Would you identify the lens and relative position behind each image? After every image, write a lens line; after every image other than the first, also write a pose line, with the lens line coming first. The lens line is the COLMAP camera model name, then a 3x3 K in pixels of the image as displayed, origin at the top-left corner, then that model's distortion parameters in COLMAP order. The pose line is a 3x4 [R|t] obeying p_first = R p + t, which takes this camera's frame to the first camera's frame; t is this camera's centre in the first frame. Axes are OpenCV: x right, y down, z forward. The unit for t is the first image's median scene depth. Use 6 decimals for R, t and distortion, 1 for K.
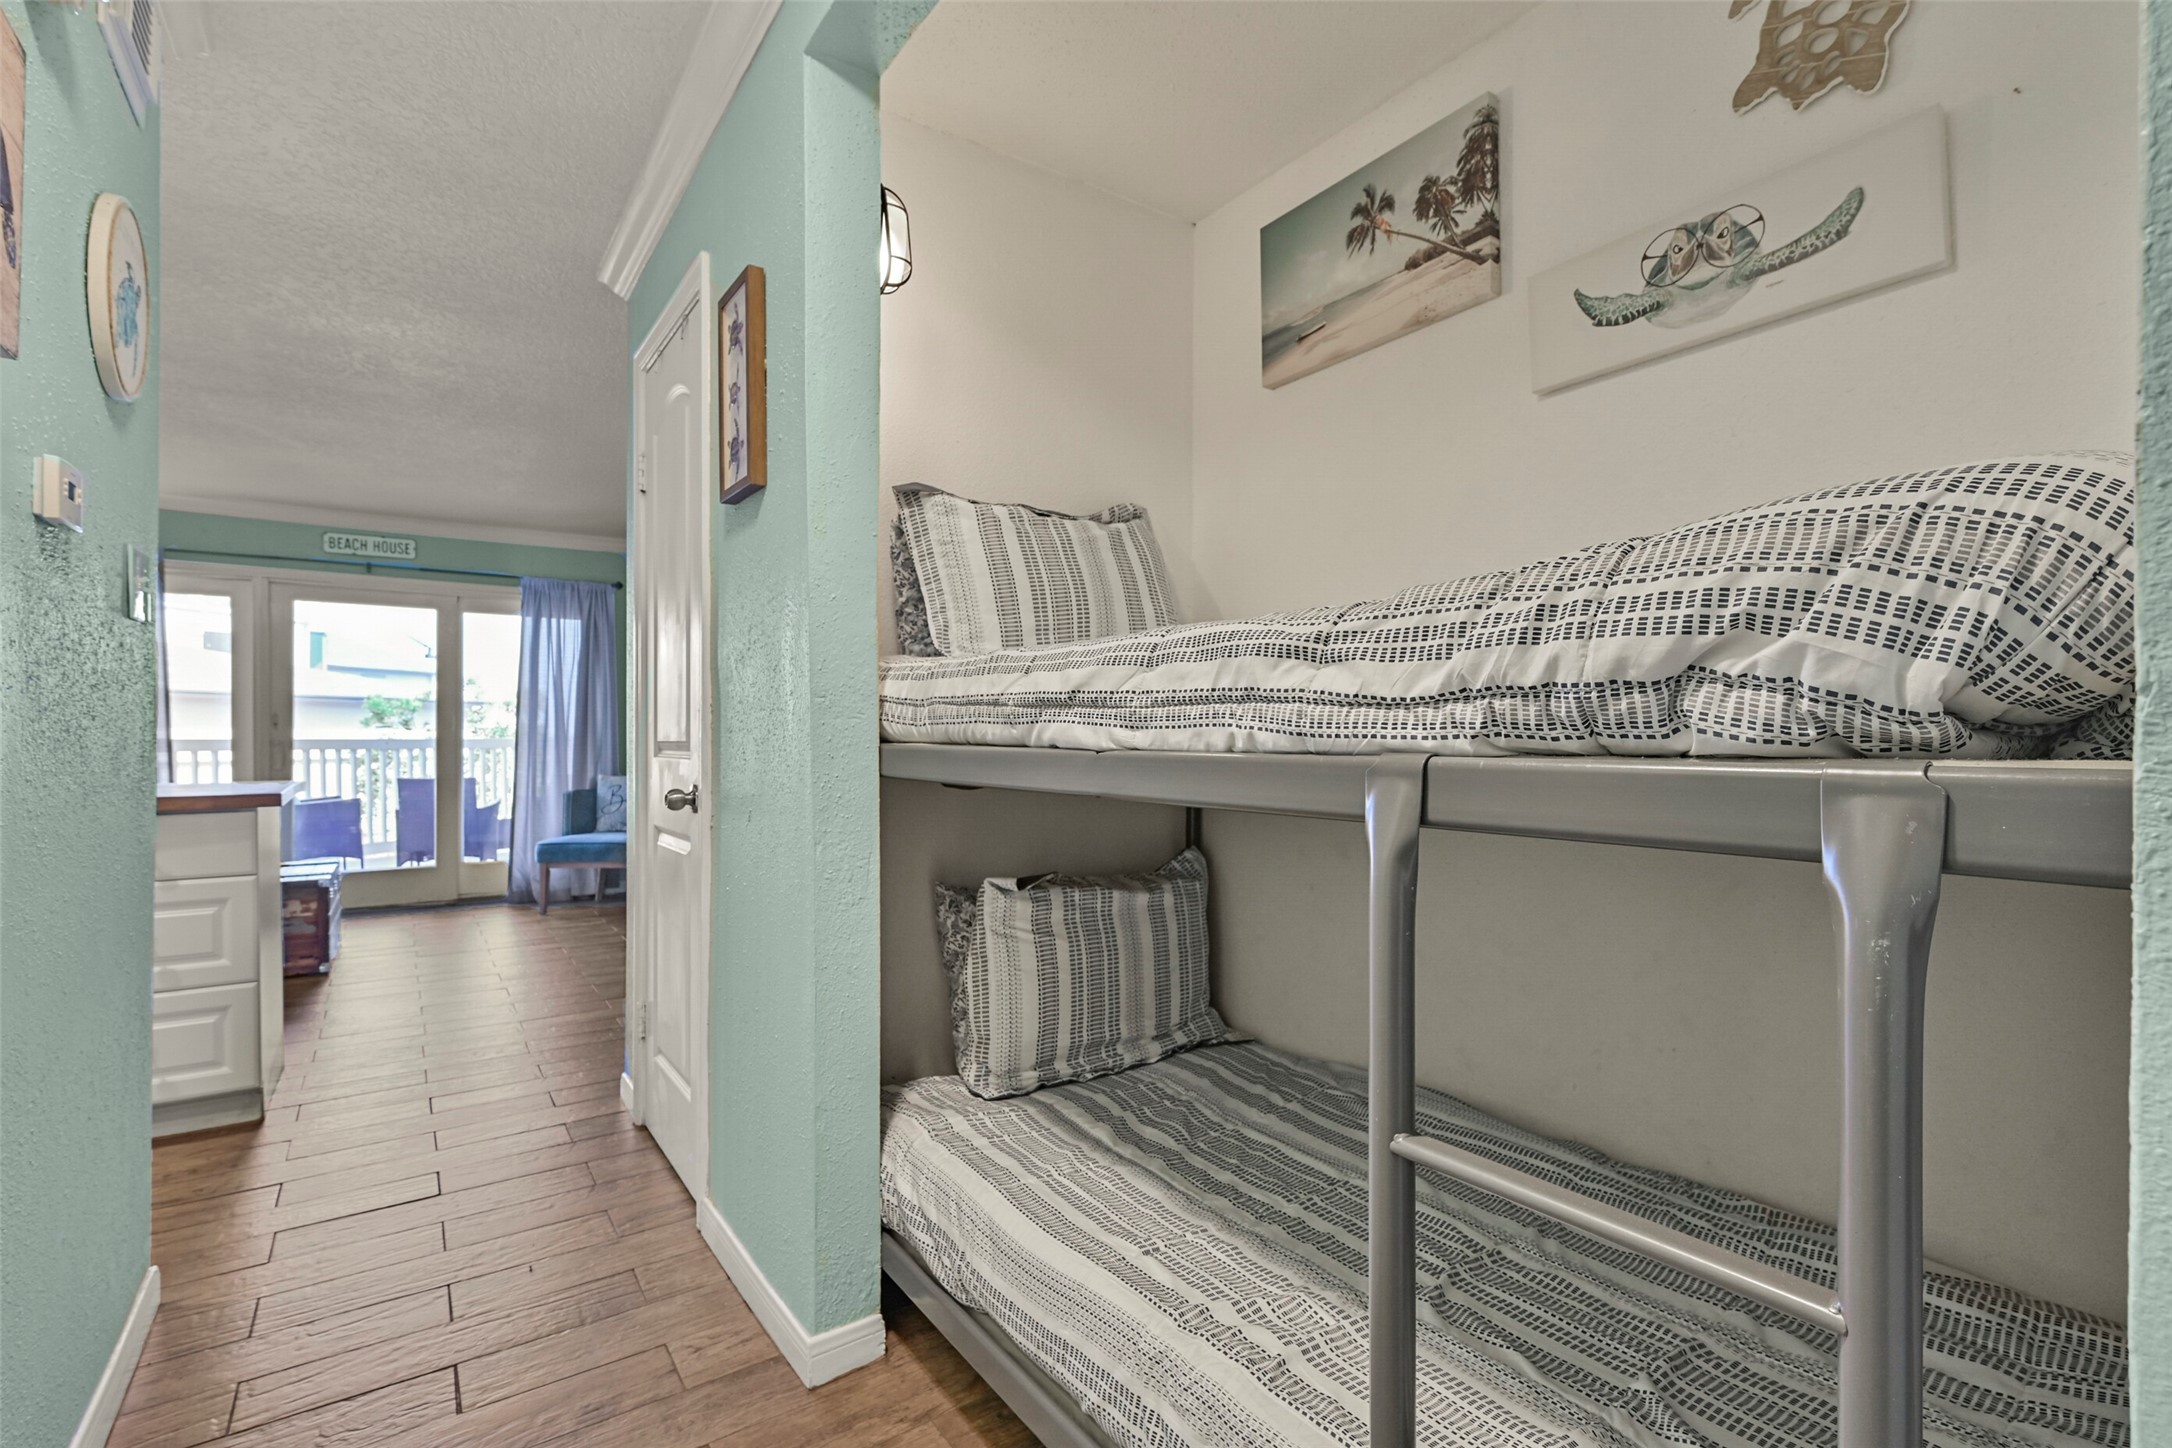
lens RADIAL K [[981.1, 0, 1106.2], [0, 981.1, 739.0], [0, 0, 1]] dist [0.000216, 0.000546]
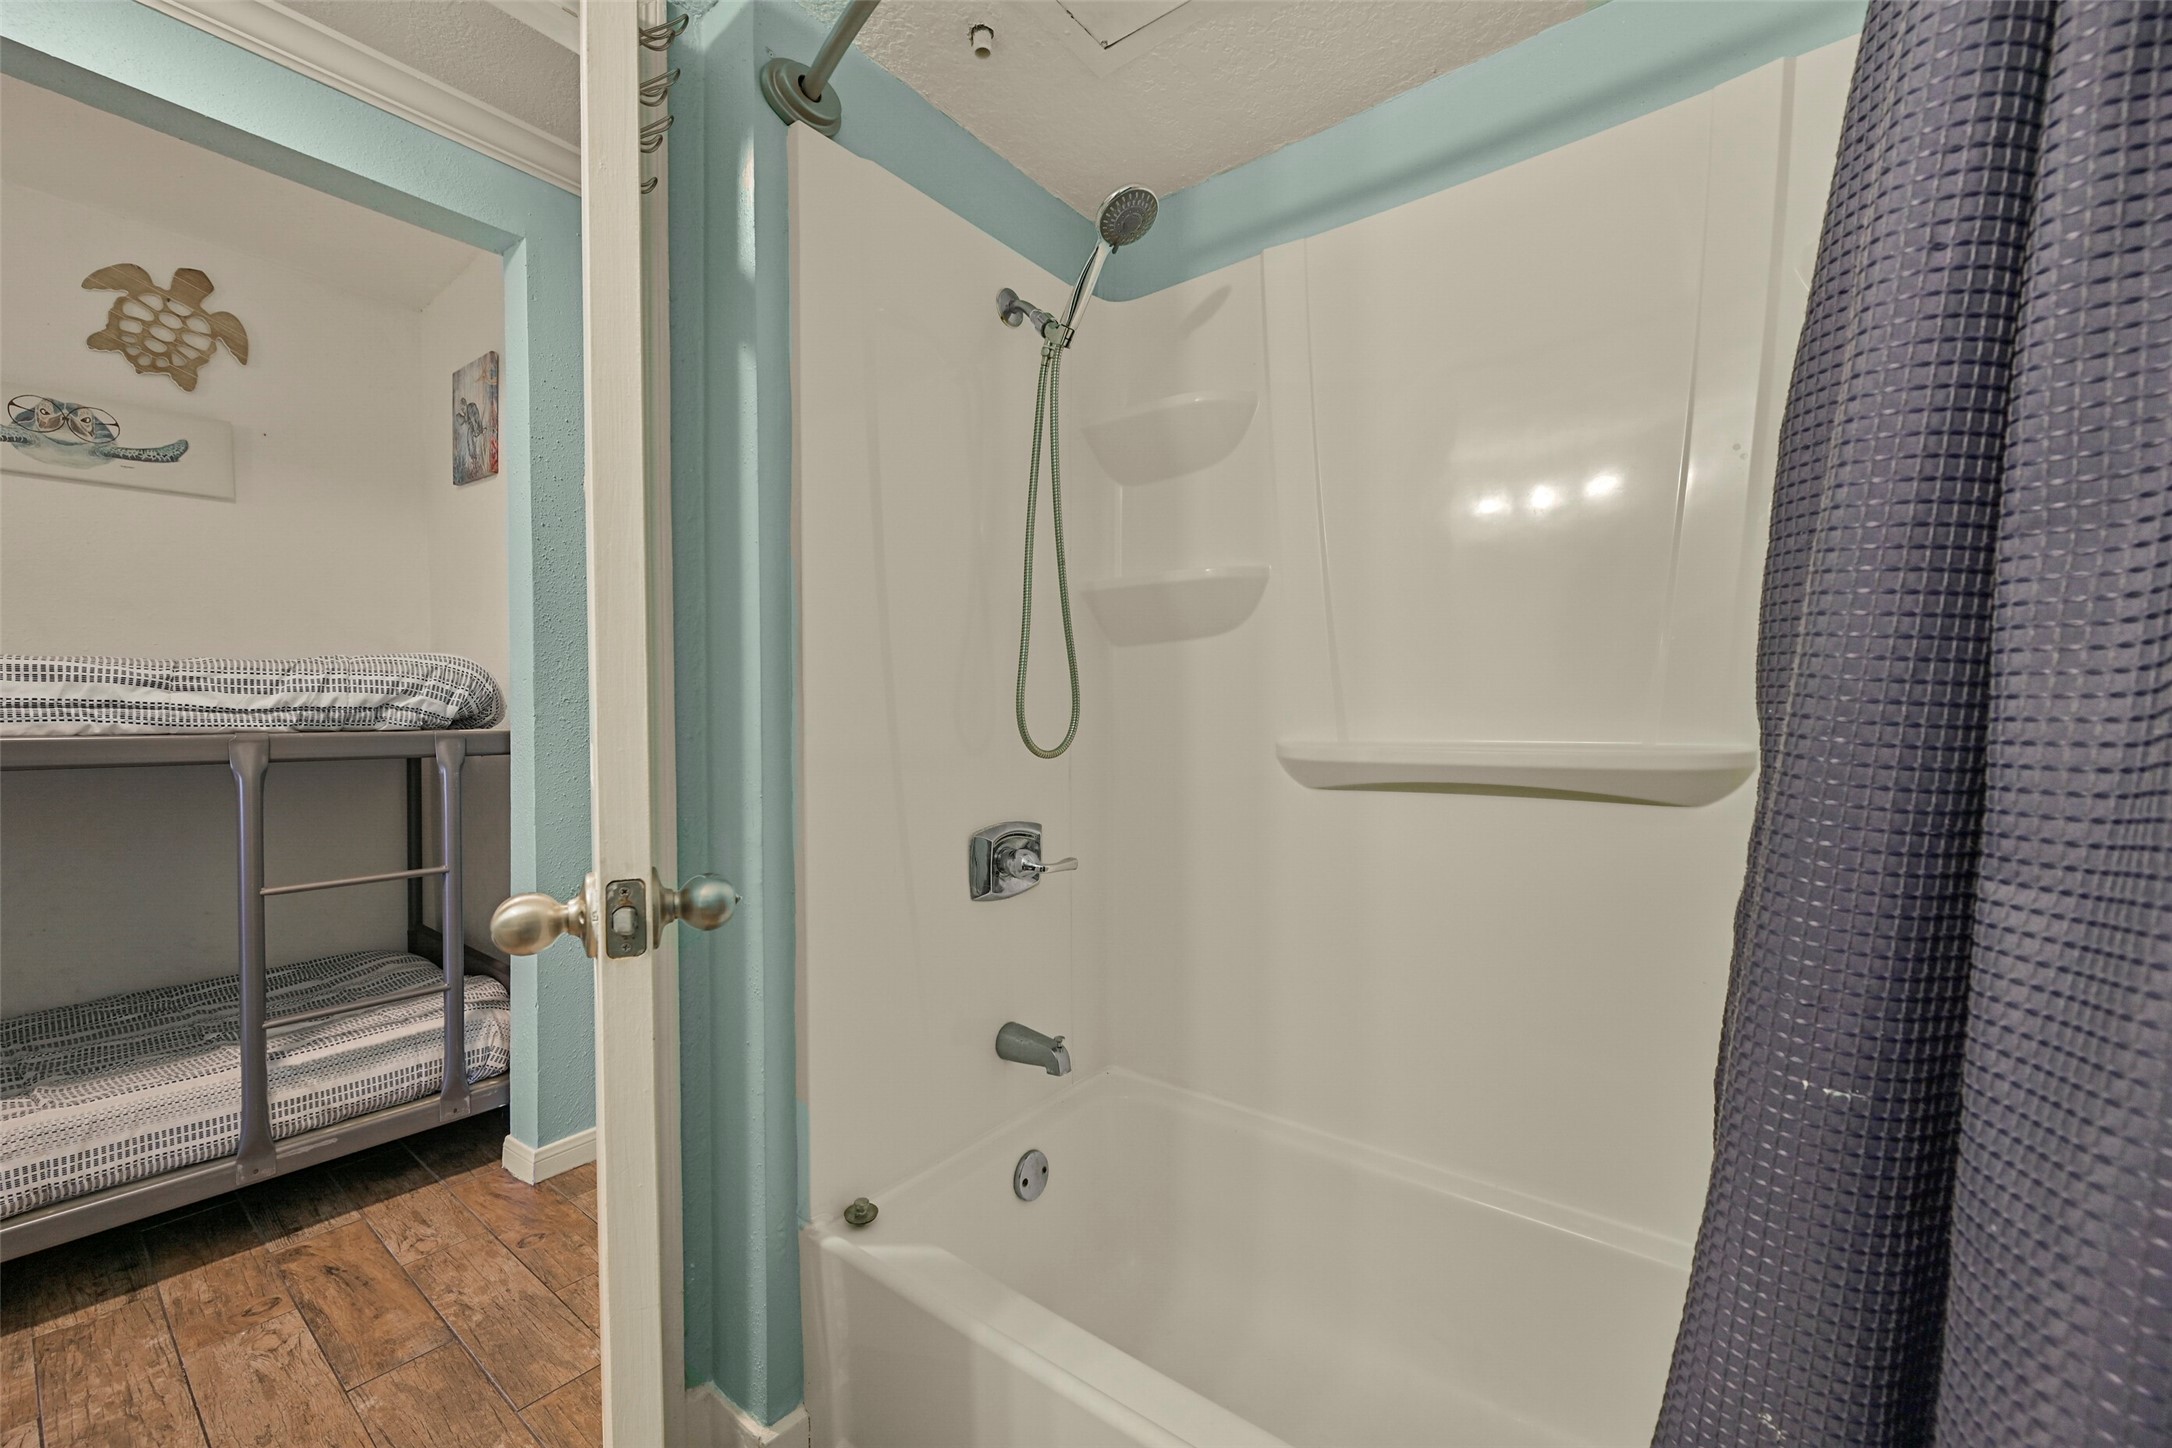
lens RADIAL K [[866.1, 0, 1106.7], [0, 866.1, 728.6], [0, 0, 1]] dist [-0.000716, 0.000449]
pose [[-0.290239, -0.007974, 0.956921, -1.232629], [0.009933, 0.999886, 0.011345, 0.000762], [-0.956903, 0.012798, -0.290127, -0.201952]]
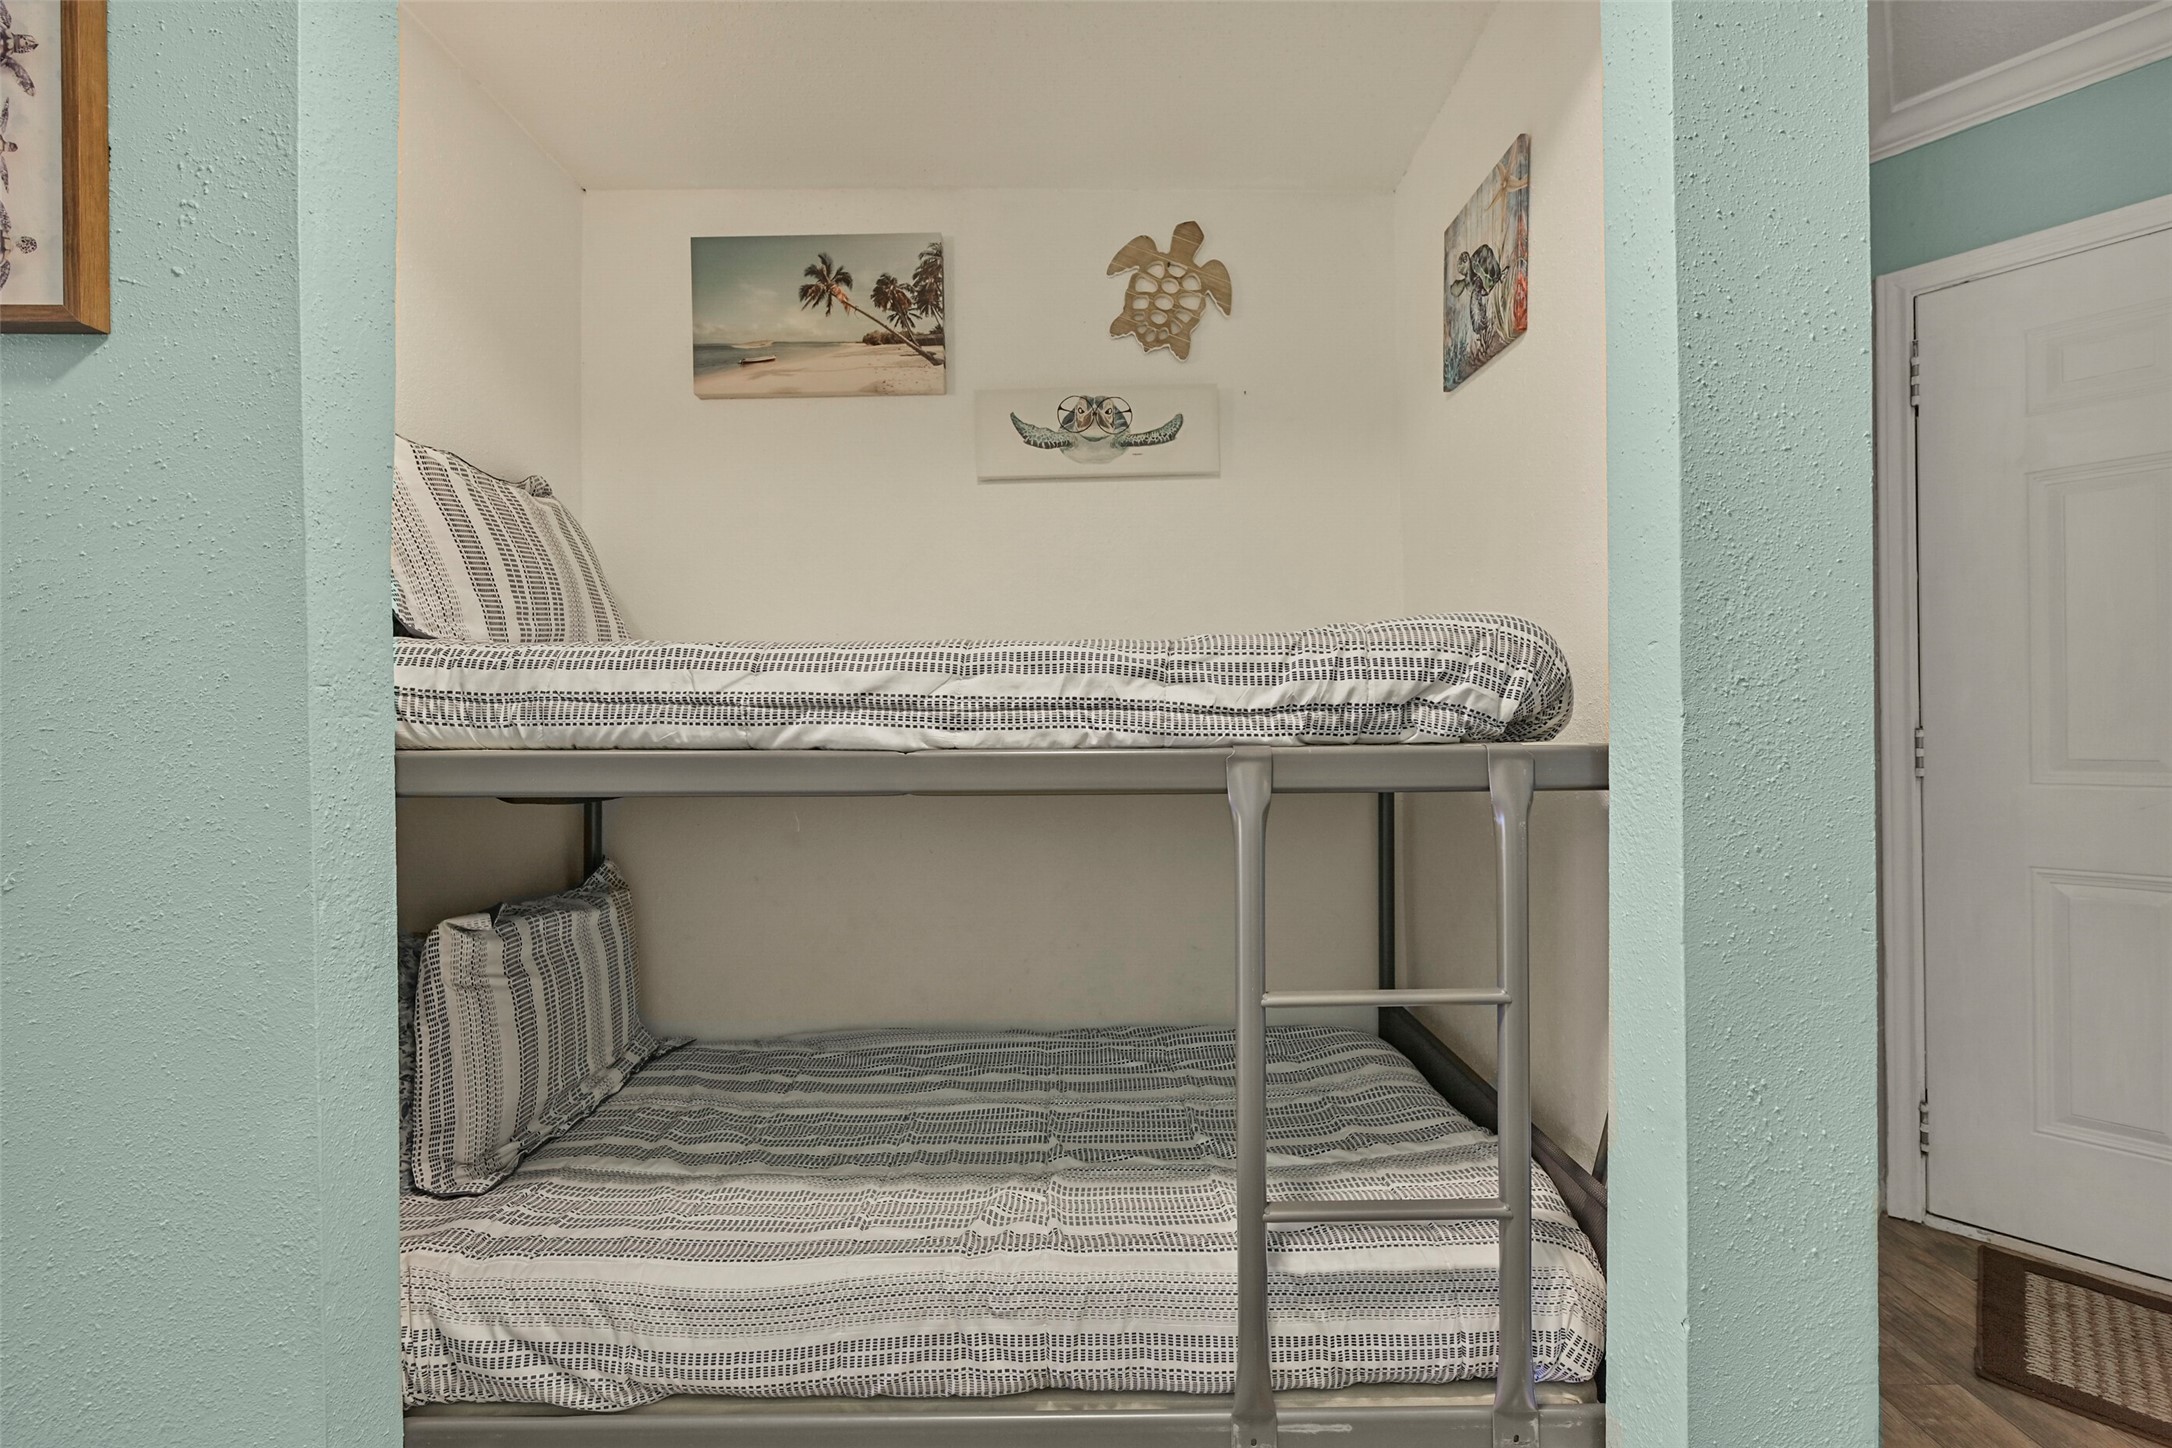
lens RADIAL K [[866.1, 0, 1086.5], [0, 866.1, 733.4], [0, 0, 1]] dist [-0.000716, 0.000449]
pose [[0.587106, -0.004549, 0.809497, -0.496614], [0.010298, 0.999945, -0.001849, -0.002482], [-0.809445, 0.009421, 0.587121, 0.223278]]
